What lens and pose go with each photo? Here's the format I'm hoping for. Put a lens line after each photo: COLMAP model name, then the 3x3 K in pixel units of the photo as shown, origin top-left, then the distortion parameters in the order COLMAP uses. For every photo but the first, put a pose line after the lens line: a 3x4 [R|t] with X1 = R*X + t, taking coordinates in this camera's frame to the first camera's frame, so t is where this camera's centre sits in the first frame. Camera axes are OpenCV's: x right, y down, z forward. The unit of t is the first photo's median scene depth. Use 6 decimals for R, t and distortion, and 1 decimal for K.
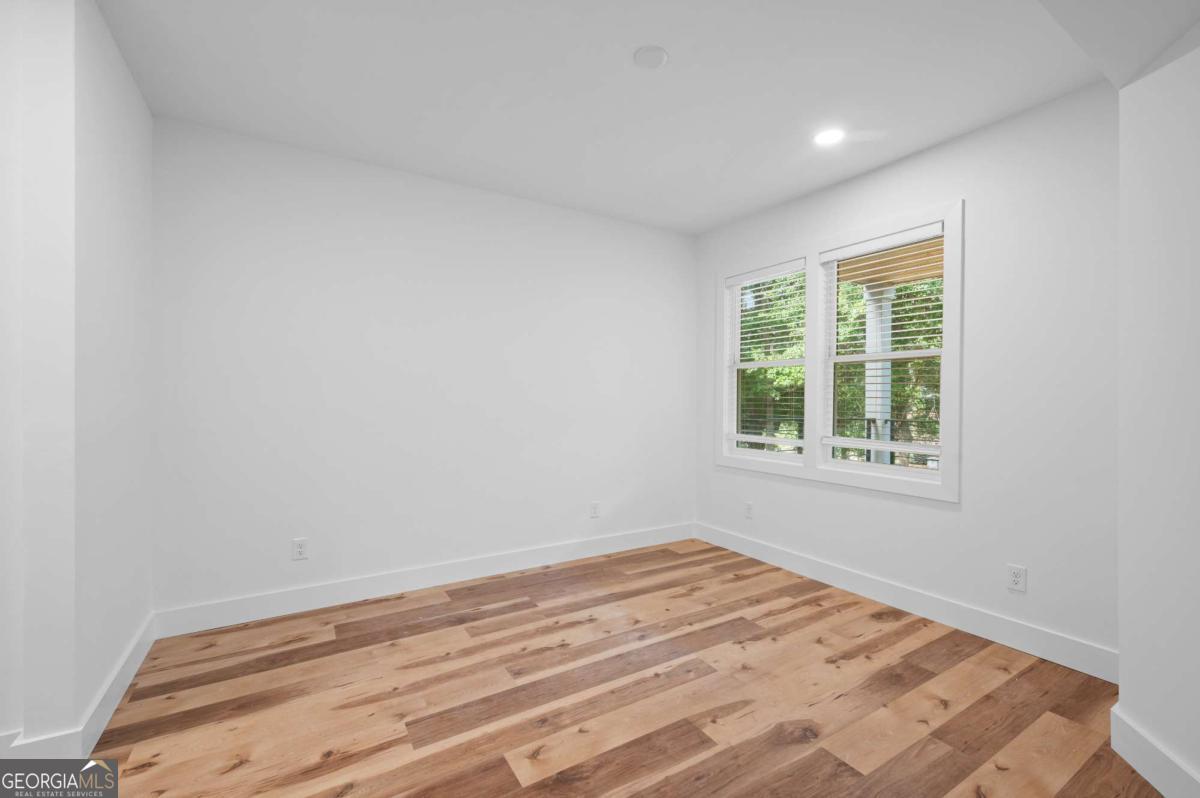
lens RADIAL K [[499.0, 0, 600.0], [0, 499.0, 399.0], [0, 0, 1]] dist [-0.002565, -0.000320]
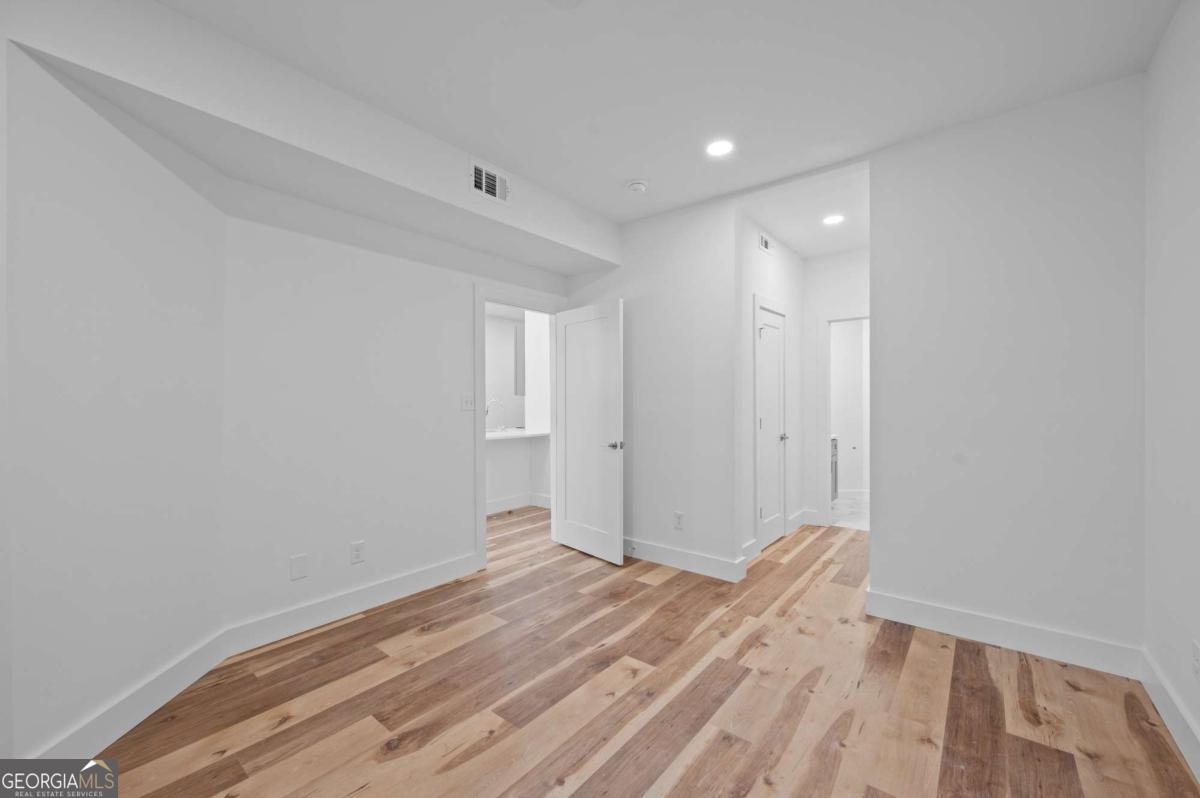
lens RADIAL K [[473.2, 0, 606.5], [0, 473.2, 407.8], [0, 0, 1]] dist [-0.002321, -0.000177]
pose [[-0.937063, 0.006320, -0.349104, 0.327345], [0.003853, 0.999962, 0.007761, 0.004655], [0.349140, 0.005928, -0.937052, 1.891210]]
